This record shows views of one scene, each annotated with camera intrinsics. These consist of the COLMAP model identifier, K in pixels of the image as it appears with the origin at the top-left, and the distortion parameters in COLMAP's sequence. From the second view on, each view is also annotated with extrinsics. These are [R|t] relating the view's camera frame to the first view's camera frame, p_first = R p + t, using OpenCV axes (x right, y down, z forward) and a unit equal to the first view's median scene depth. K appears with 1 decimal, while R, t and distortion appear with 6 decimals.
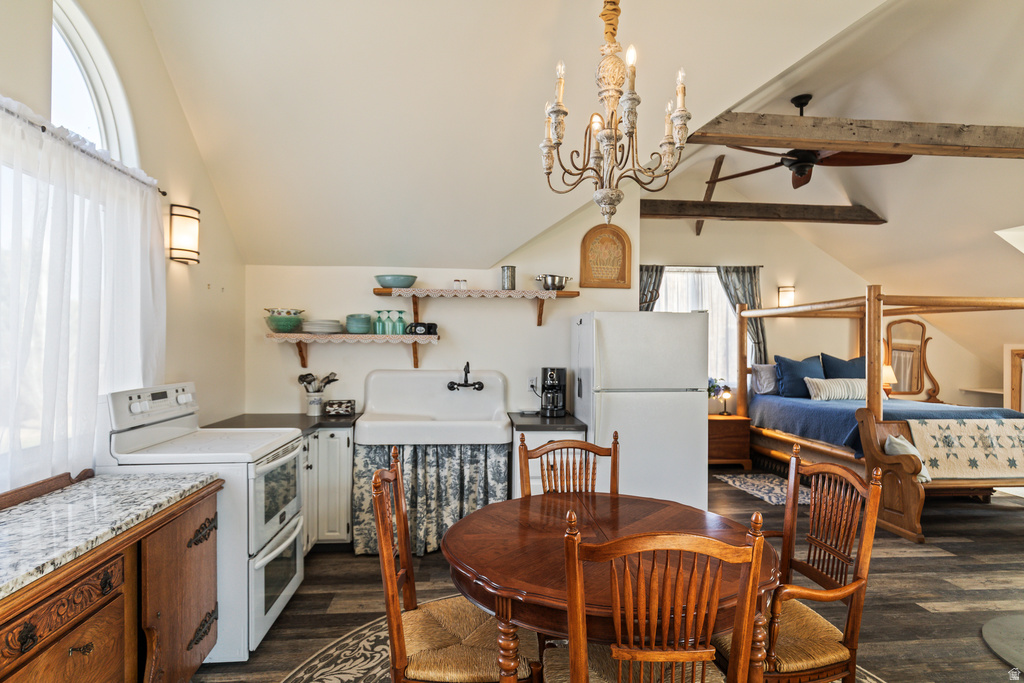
lens RADIAL K [[572.7, 0, 512.3], [0, 572.7, 345.8], [0, 0, 1]] dist [0.017020, -0.001356]
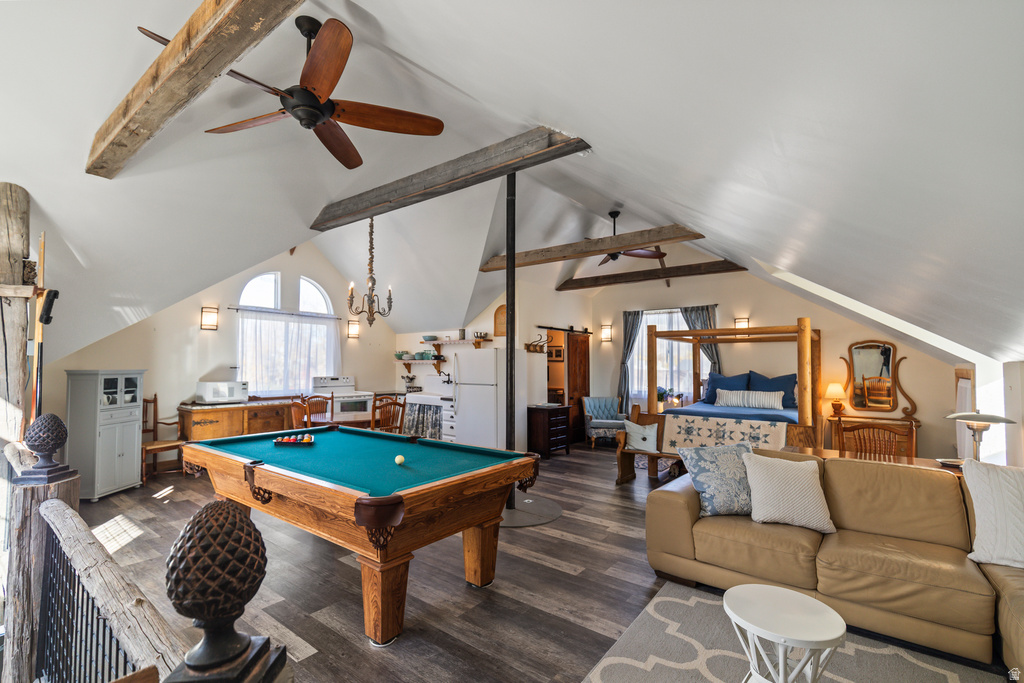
lens RADIAL K [[497.0, 0, 507.4], [0, 497.0, 342.0], [0, 0, 1]] dist [0.002669, 0.000307]
pose [[0.699756, -0.032013, -0.713665, 1.517065], [-0.000137, 0.998989, -0.044947, -0.001264], [0.714382, 0.031549, 0.699044, -0.235559]]
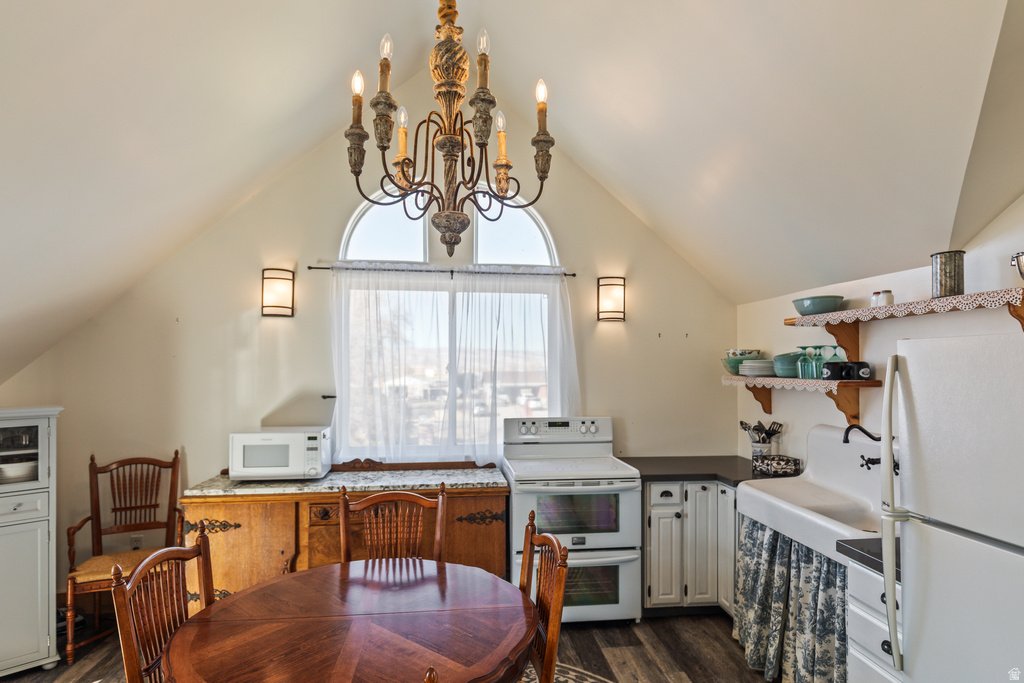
lens RADIAL K [[572.7, 0, 520.2], [0, 572.7, 363.2], [0, 0, 1]] dist [0.017020, -0.001356]
pose [[0.001240, -0.009500, -0.999954, 0.525622], [0.004521, 0.999945, -0.009495, -0.033372], [0.999989, -0.004509, 0.001283, 0.611288]]
